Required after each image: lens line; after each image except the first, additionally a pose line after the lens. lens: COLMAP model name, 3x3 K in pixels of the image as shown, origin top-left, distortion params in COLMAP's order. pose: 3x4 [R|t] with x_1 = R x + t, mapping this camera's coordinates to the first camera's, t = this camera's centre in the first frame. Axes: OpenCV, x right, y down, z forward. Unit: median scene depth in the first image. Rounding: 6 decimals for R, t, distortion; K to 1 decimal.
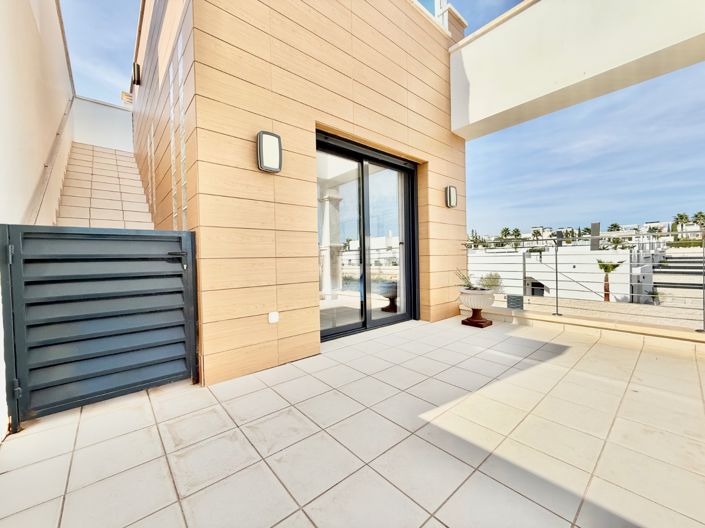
lens RADIAL K [[282.5, 0, 352.8], [0, 282.5, 262.0], [0, 0, 1]] dist [0.002031, 0.000430]
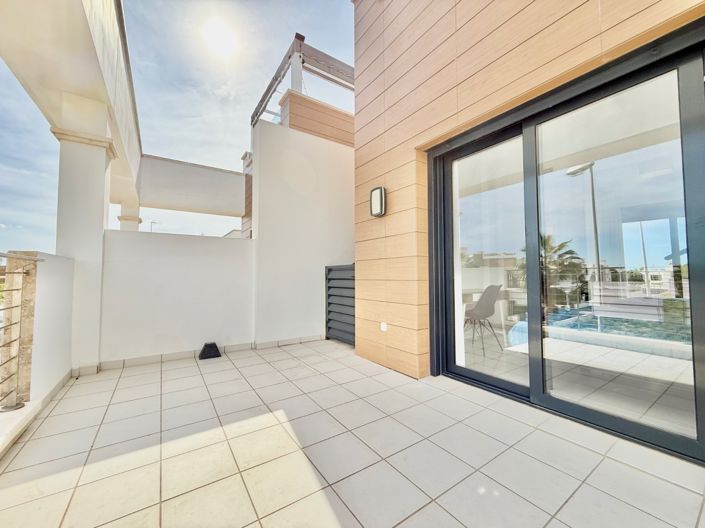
lens RADIAL K [[282.5, 0, 348.4], [0, 282.5, 262.4], [0, 0, 1]] dist [0.002031, 0.000430]
pose [[-0.130881, -0.029940, -0.990946, 0.930968], [-0.007132, 0.999546, -0.029258, -0.052848], [0.991372, 0.003238, -0.131035, 0.920088]]
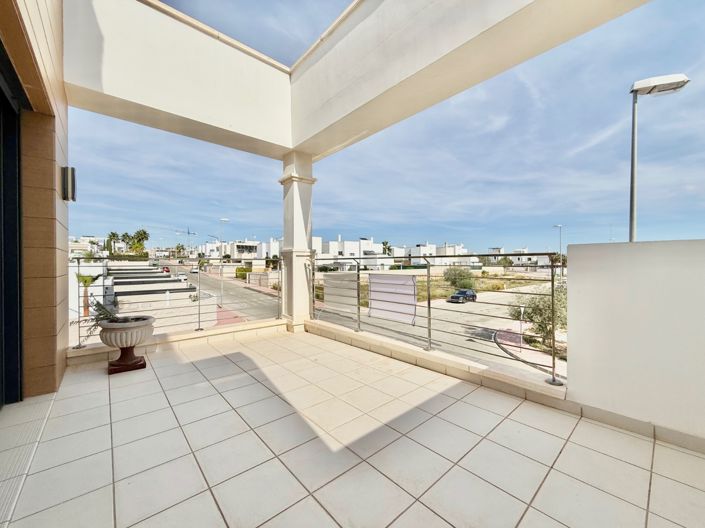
lens RADIAL K [[282.5, 0, 347.6], [0, 282.5, 265.1], [0, 0, 1]] dist [0.002031, 0.000430]
pose [[0.002412, 0.013983, 0.999899, -0.460816], [0.015190, 0.999786, -0.014019, -0.045219], [-0.999882, 0.015222, 0.002199, 0.594507]]
